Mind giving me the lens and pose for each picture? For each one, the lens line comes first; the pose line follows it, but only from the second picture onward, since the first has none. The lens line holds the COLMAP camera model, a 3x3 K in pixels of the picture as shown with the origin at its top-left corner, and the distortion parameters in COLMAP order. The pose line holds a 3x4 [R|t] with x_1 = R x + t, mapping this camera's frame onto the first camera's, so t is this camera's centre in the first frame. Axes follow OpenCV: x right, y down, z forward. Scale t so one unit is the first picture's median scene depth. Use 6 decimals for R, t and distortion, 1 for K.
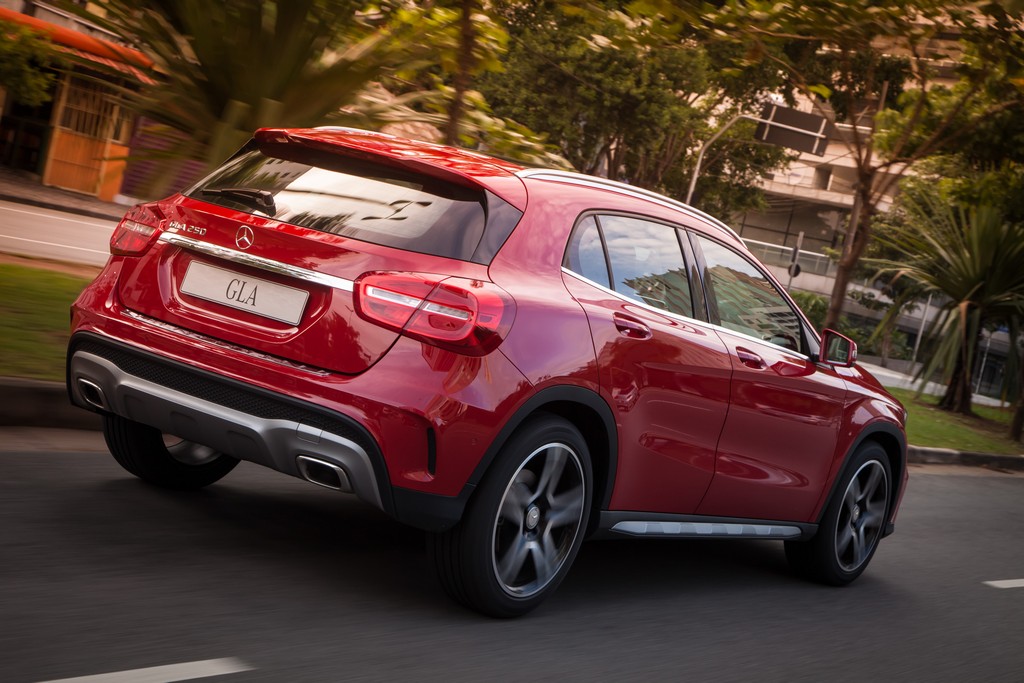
lens RADIAL K [[1770.0, 0, 512.0], [0, 1770.0, 341.5], [0, 0, 1]] dist [0.036558, 0.057400]
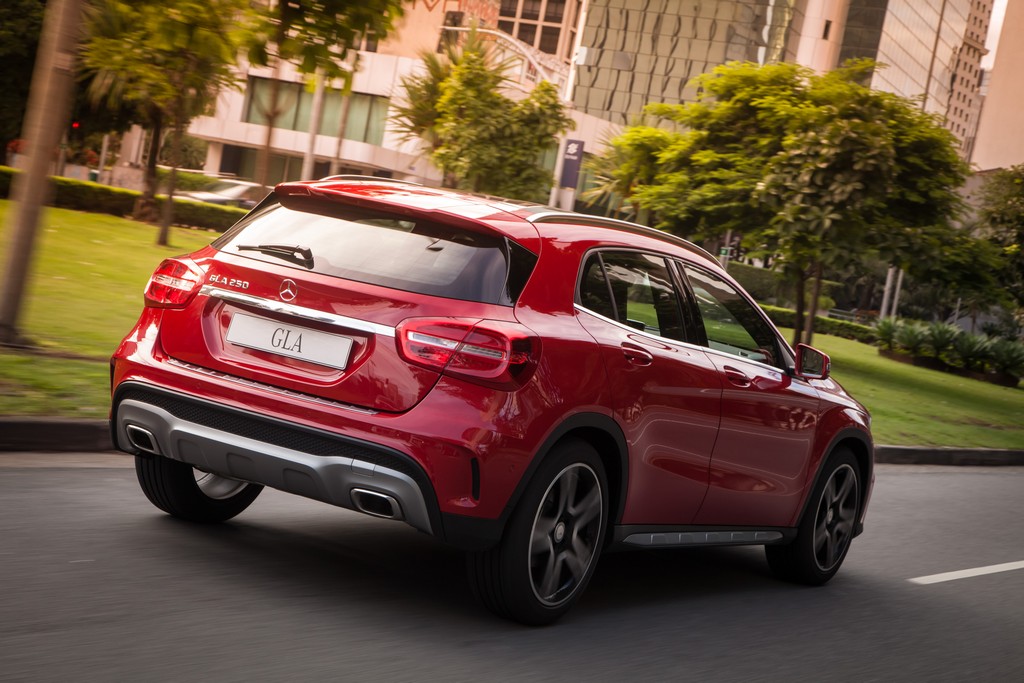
lens RADIAL K [[1983.2, 0, 512.0], [0, 1983.2, 341.5], [0, 0, 1]] dist [-0.021133, -0.096997]
pose [[0.996974, -0.041909, 0.065473, -0.093685], [0.041839, 0.999121, 0.002450, -0.024059], [-0.065518, 0.000296, 0.997851, -0.221324]]
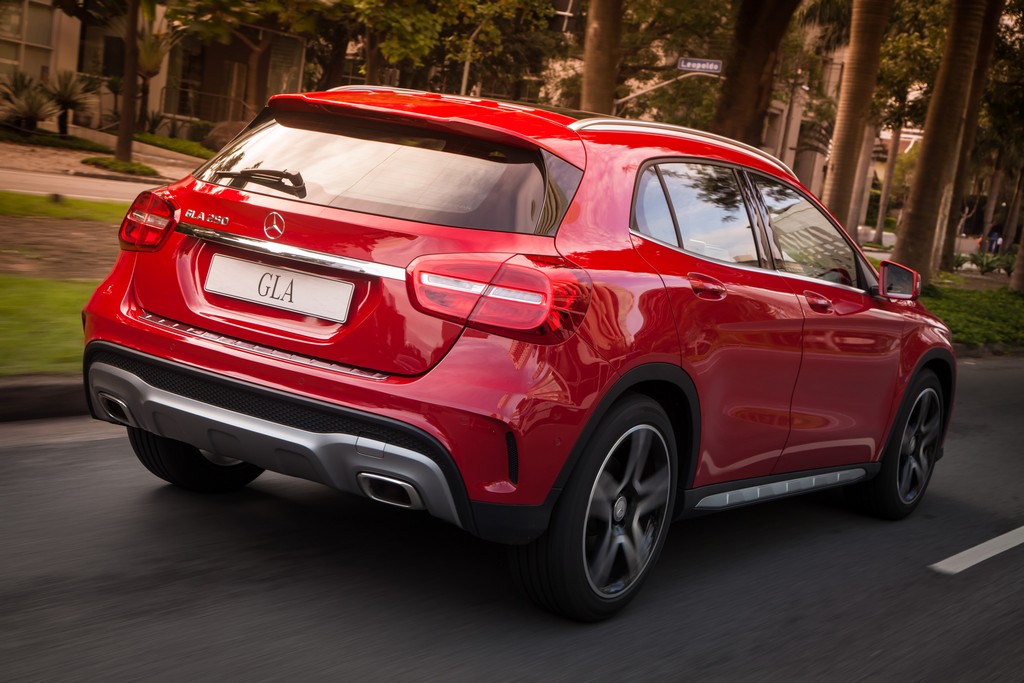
lens RADIAL K [[1571.3, 0, 512.0], [0, 1571.3, 341.5], [0, 0, 1]] dist [0.020598, 0.032730]
pose [[0.996749, -0.077704, 0.021289, -0.053975], [0.076281, 0.995217, 0.061029, -0.039548], [-0.025929, -0.059207, 0.997909, 0.215079]]
